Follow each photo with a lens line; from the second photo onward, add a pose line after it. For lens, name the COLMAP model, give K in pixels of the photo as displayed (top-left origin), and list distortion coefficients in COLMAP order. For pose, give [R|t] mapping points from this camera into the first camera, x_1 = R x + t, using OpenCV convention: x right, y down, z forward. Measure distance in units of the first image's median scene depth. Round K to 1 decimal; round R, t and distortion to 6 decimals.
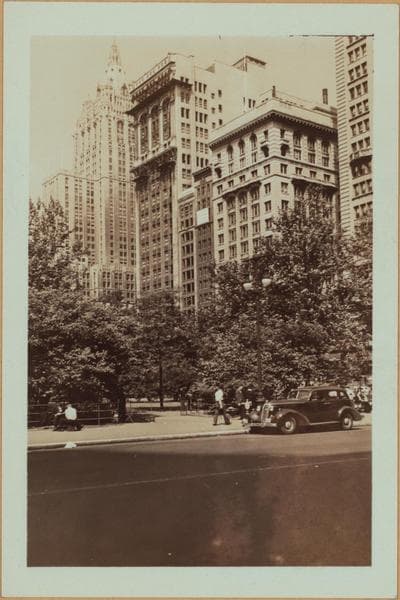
lens RADIAL K [[657.5, 0, 200.0], [0, 657.5, 300.0], [0, 0, 1]] dist [0.019160, 0.011557]
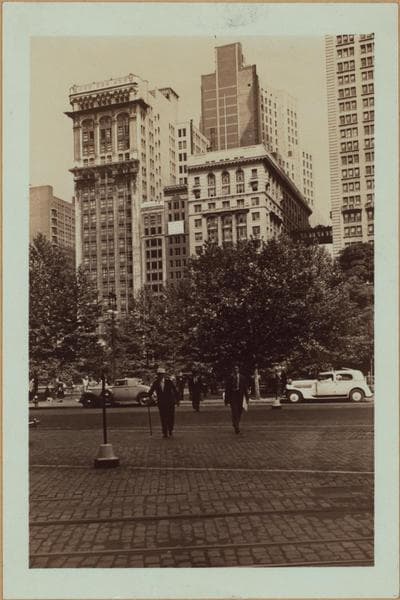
lens RADIAL K [[657.5, 0, 200.0], [0, 657.5, 300.0], [0, 0, 1]] dist [0.019160, 0.011557]
pose [[0.832895, 0.062619, 0.549877, -0.573872], [-0.066123, 0.997721, -0.013462, 0.011780], [-0.549467, -0.025147, 0.835137, 0.007851]]
